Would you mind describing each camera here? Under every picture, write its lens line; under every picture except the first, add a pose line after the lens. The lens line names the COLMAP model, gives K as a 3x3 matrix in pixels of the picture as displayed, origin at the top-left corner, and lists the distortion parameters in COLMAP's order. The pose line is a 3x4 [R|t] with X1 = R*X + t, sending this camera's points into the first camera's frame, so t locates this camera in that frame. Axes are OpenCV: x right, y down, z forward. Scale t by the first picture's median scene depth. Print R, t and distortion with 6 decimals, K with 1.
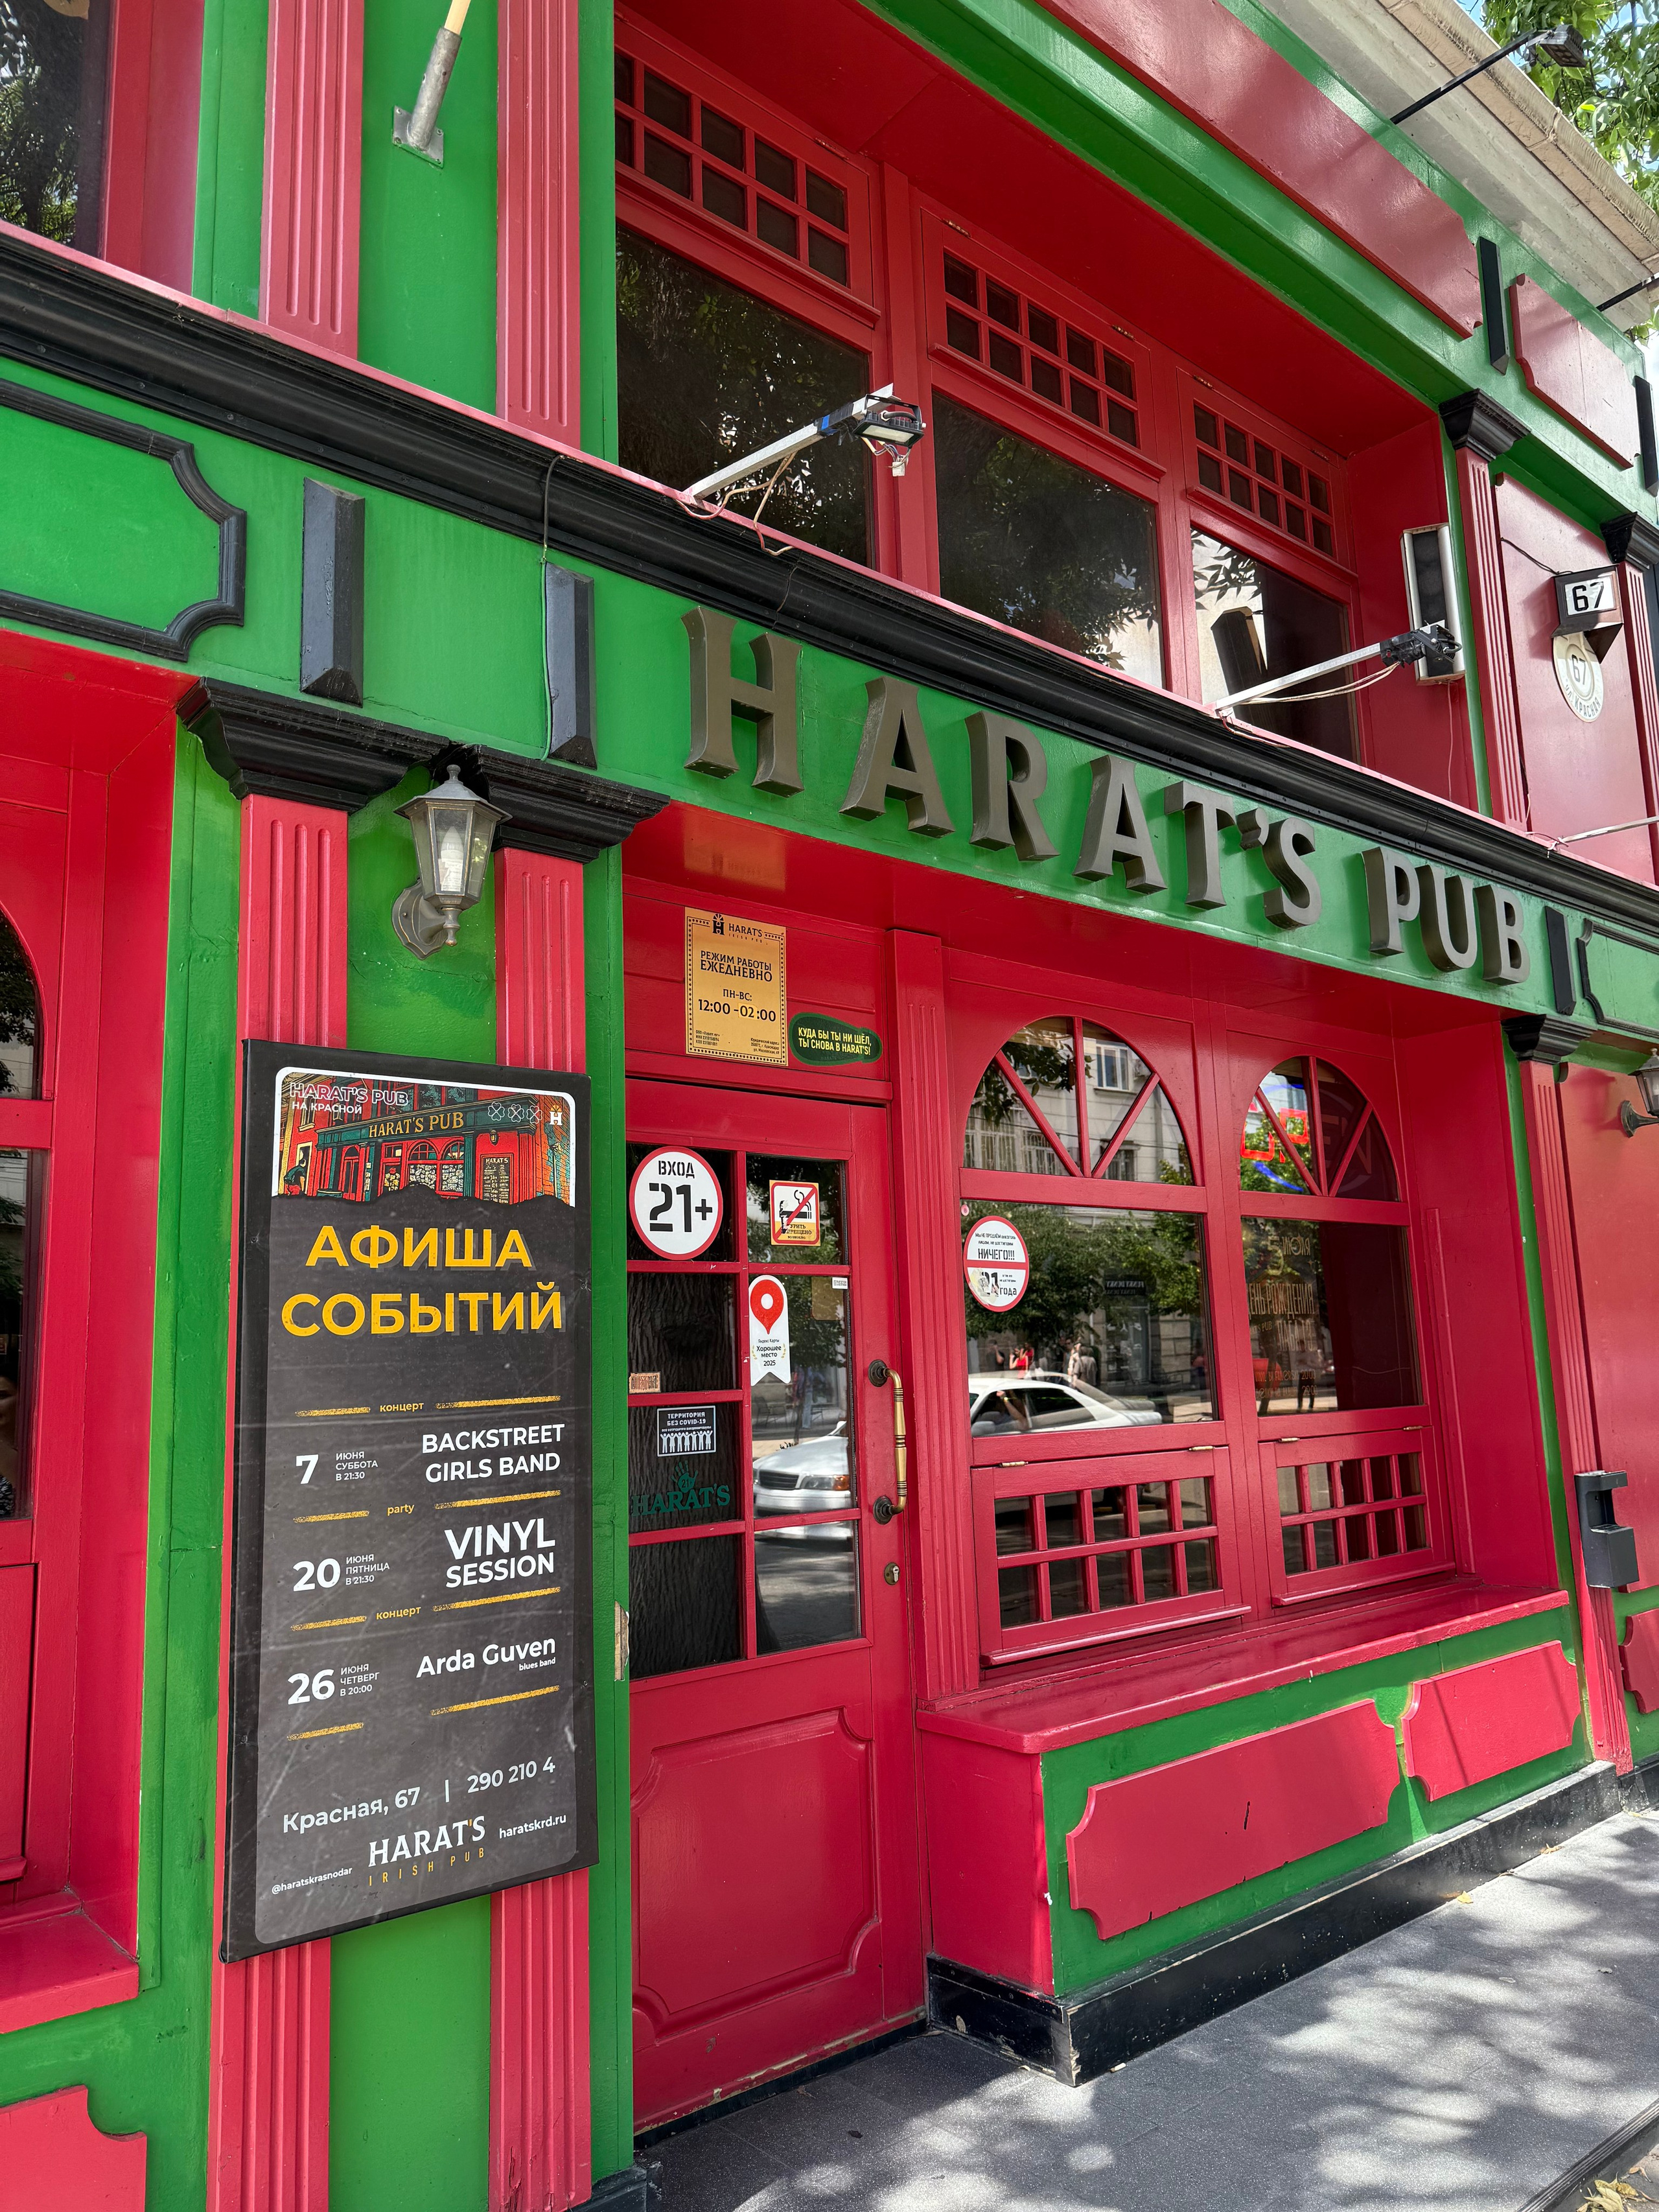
lens RADIAL K [[1513.9, 0, 946.2], [0, 1513.9, 1103.5], [0, 0, 1]] dist [0.122831, -0.106780]
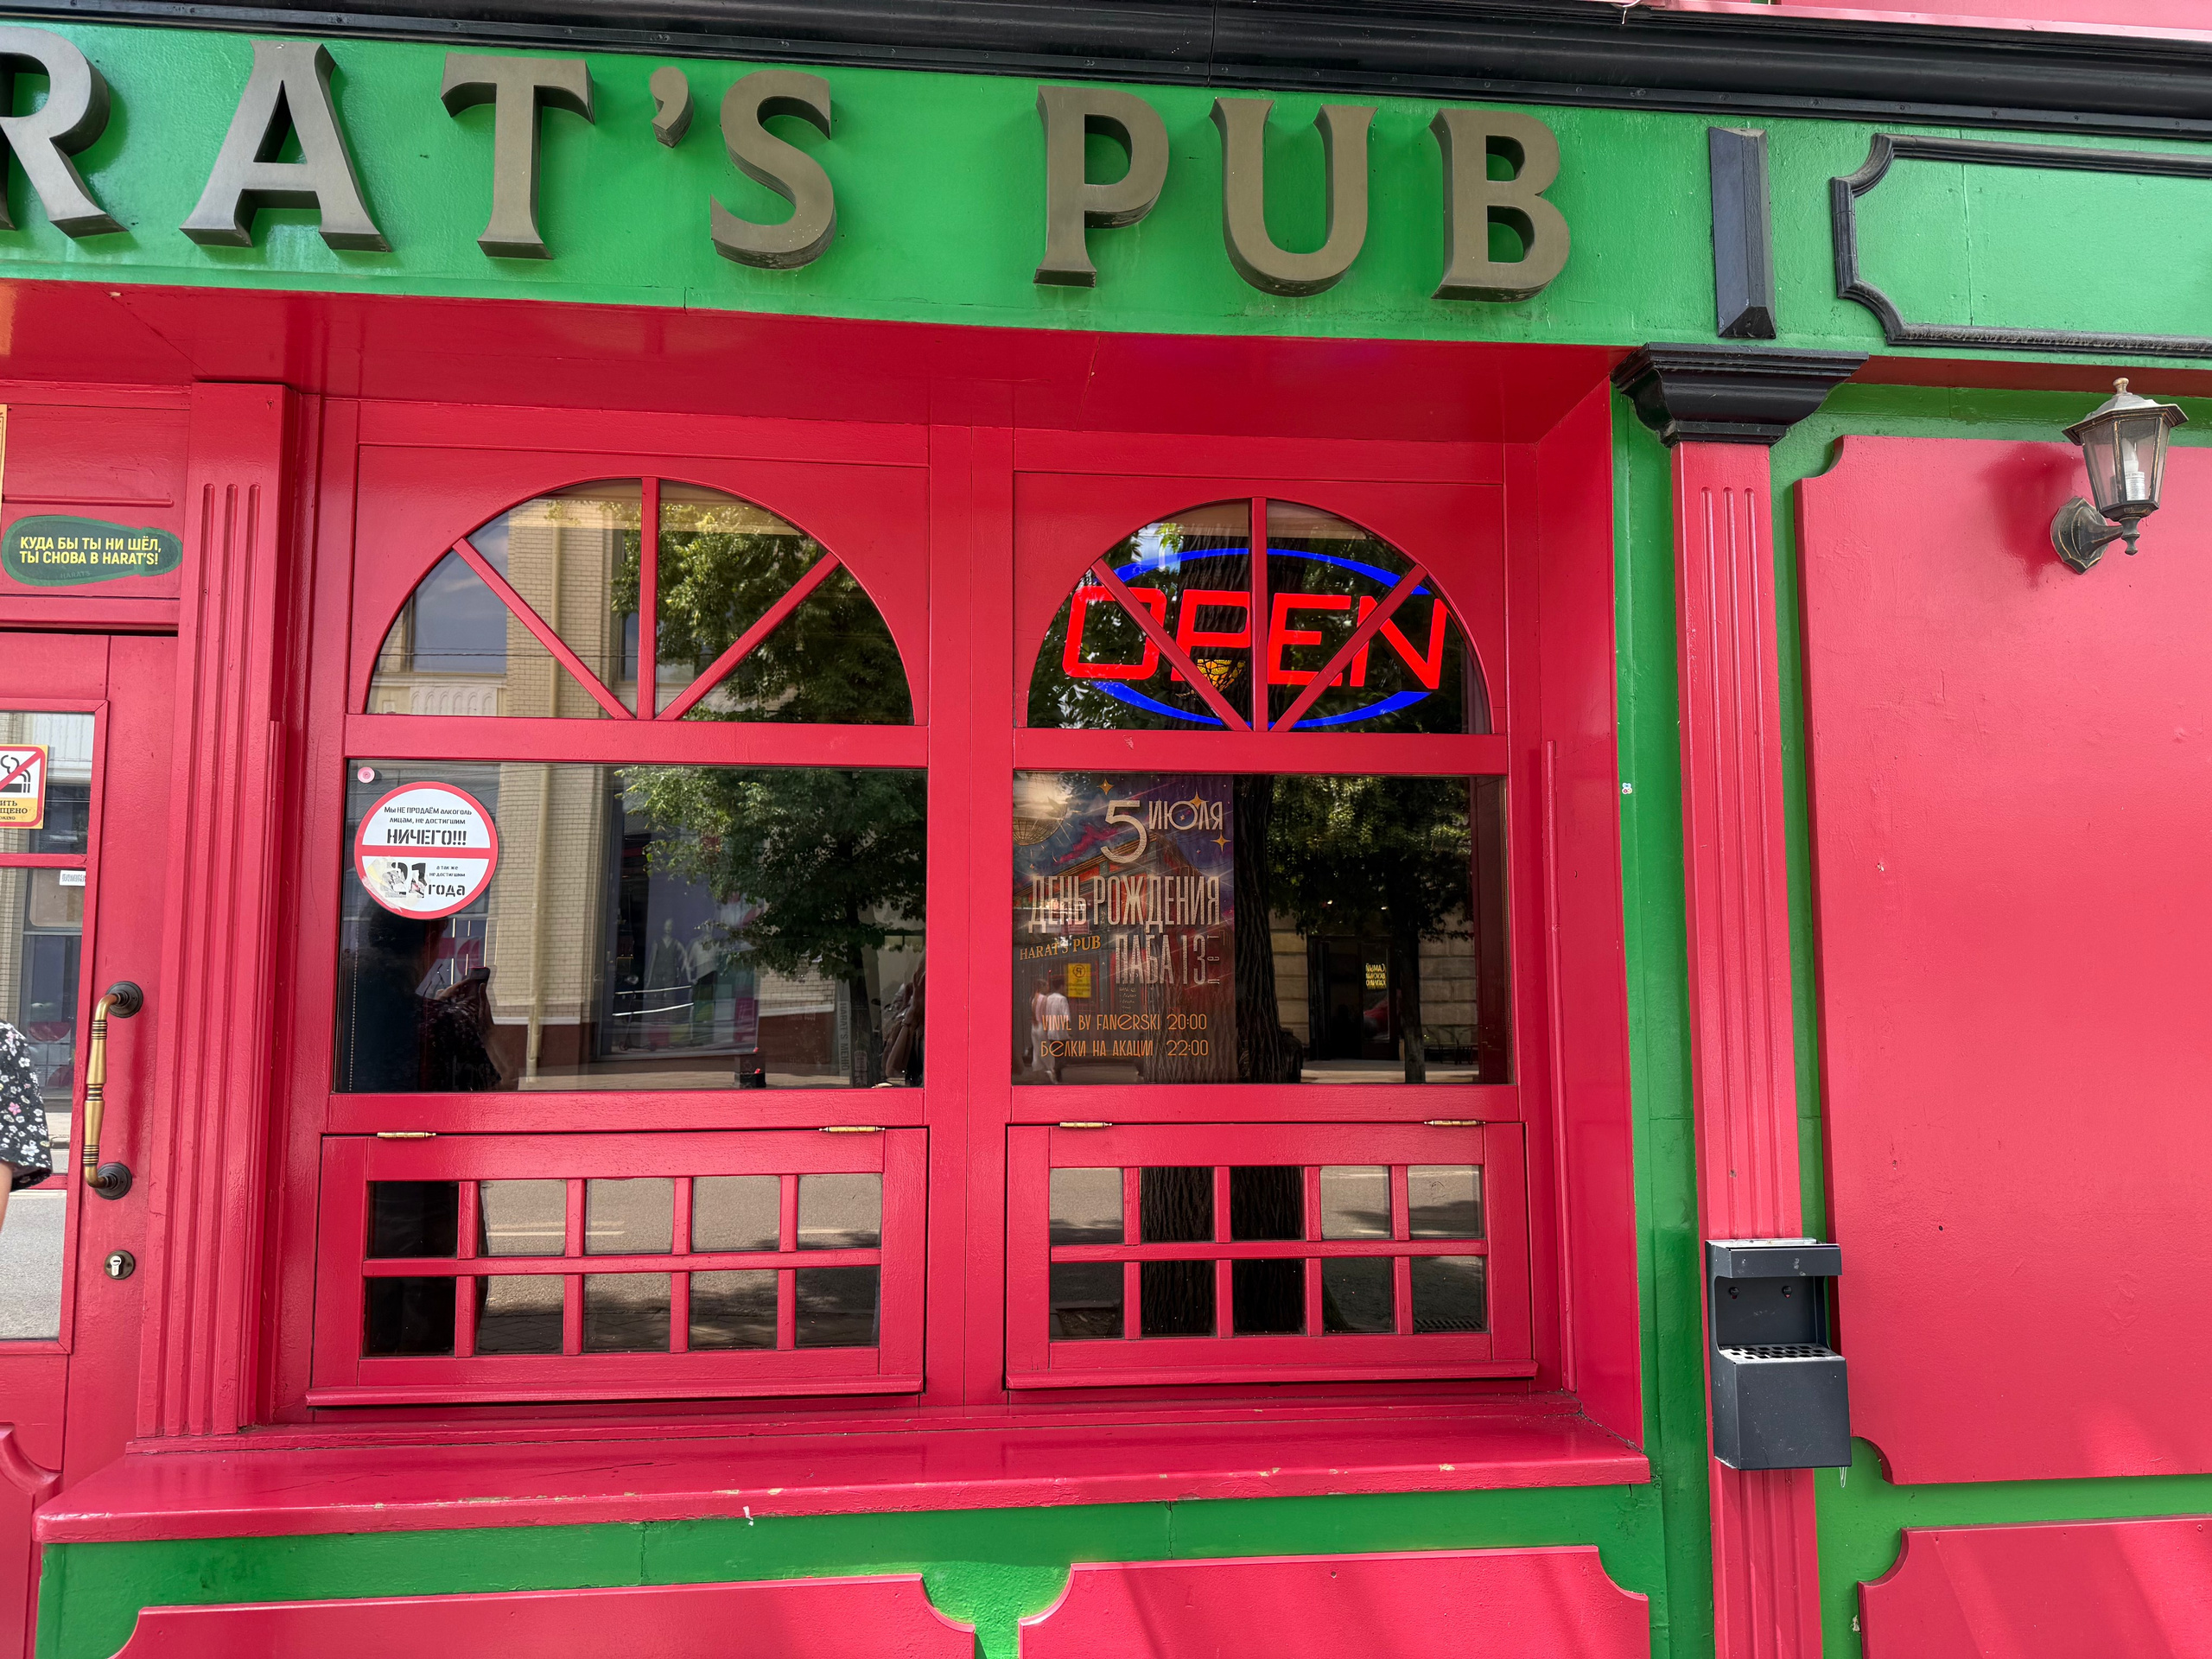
lens RADIAL K [[1514.0, 0, 1106.0], [0, 1514.0, 829.5], [0, 0, 1]] dist [0.122831, -0.106780]
pose [[0.810499, -0.027191, -0.585109, 0.668838], [0.070465, 0.996194, 0.051314, 0.077900], [0.581486, -0.082820, 0.809330, 0.580627]]
